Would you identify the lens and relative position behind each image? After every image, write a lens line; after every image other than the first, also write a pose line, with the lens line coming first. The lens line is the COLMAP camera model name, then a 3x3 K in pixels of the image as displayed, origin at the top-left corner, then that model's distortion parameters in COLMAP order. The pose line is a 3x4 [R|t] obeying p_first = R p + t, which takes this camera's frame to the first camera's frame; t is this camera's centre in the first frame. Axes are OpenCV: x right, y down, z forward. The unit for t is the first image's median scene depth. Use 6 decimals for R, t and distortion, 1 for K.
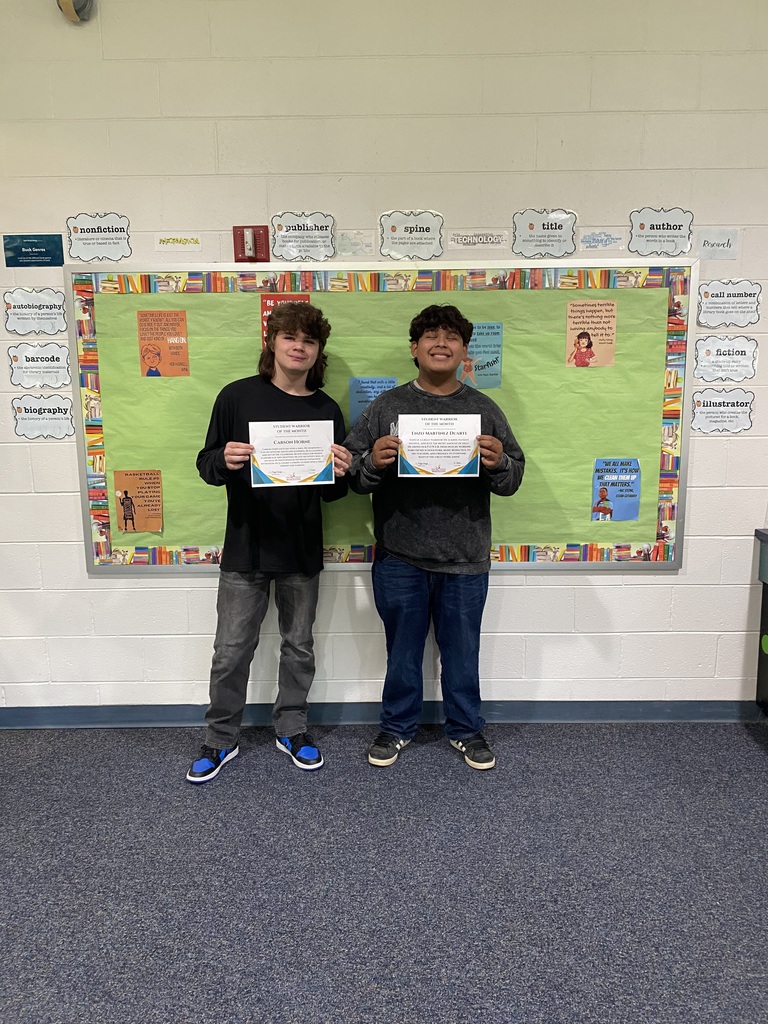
lens RADIAL K [[763.7, 0, 384.2], [0, 763.7, 505.2], [0, 0, 1]] dist [-0.007805, -0.002233]
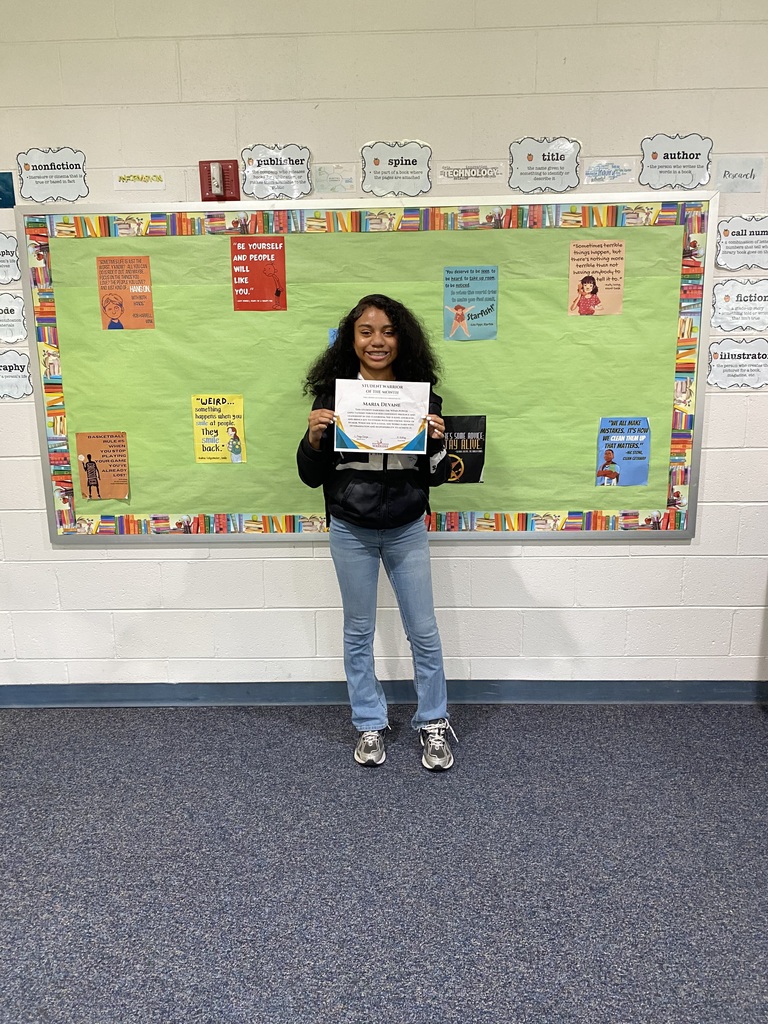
lens RADIAL K [[763.7, 0, 379.9], [0, 763.7, 503.7], [0, 0, 1]] dist [-0.007805, -0.002233]
pose [[0.999787, -0.002038, -0.020550, 0.033664], [0.002812, 0.999285, 0.037714, 0.006955], [0.020459, -0.037764, 0.999077, 0.085658]]
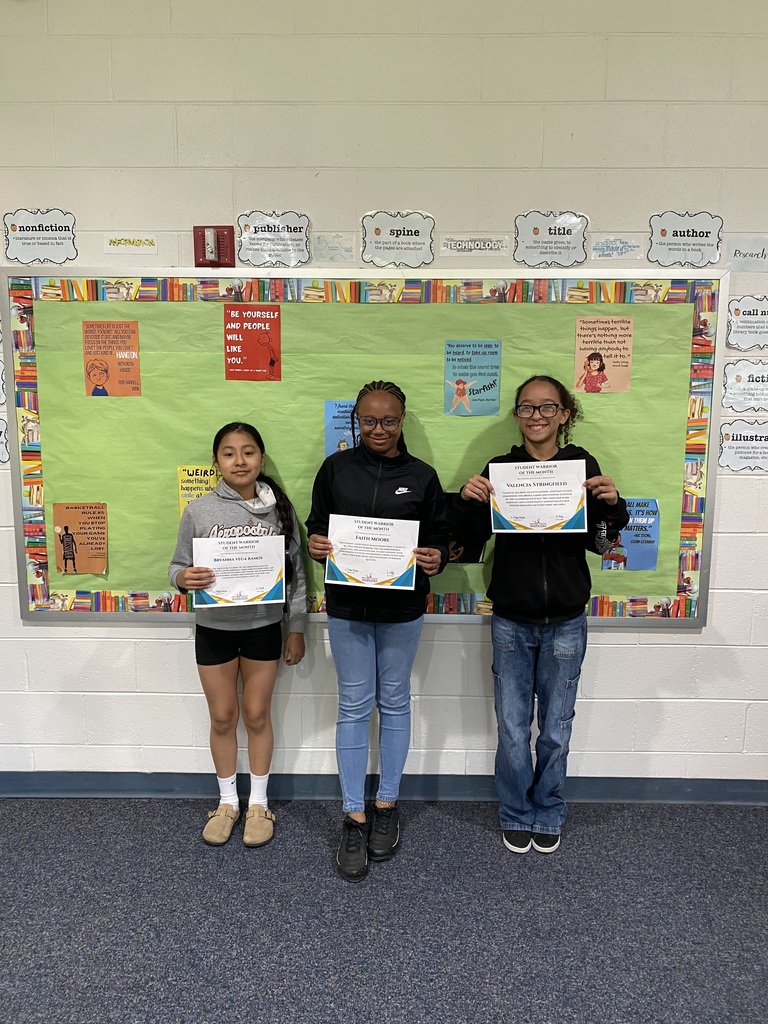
lens RADIAL K [[763.7, 0, 384.8], [0, 763.7, 504.4], [0, 0, 1]] dist [-0.007805, -0.002233]
pose [[0.999851, 0.016291, -0.005763, 0.030383], [-0.016457, 0.999412, -0.030072, -0.024810], [0.005270, 0.030163, 0.999531, 0.137864]]
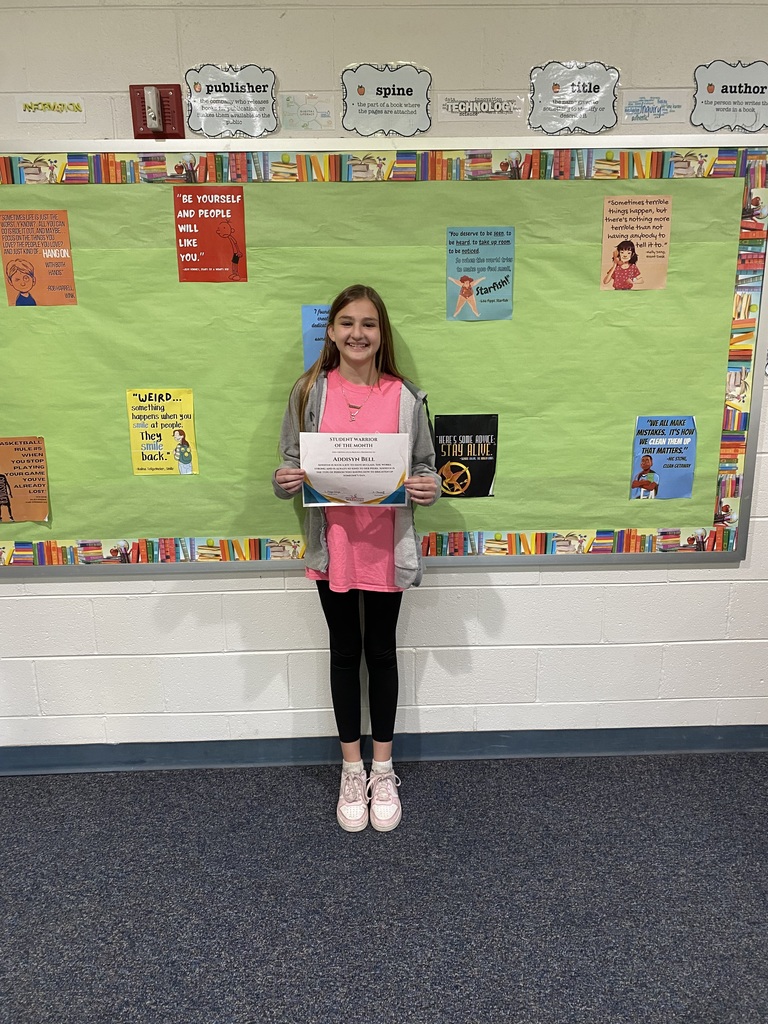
lens RADIAL K [[763.7, 0, 383.8], [0, 763.7, 501.7], [0, 0, 1]] dist [-0.007805, -0.002233]
pose [[0.999320, -0.012203, 0.034783, 0.004212], [0.009828, 0.997660, 0.067666, -0.031719], [-0.035527, -0.067278, 0.997102, 0.273560]]
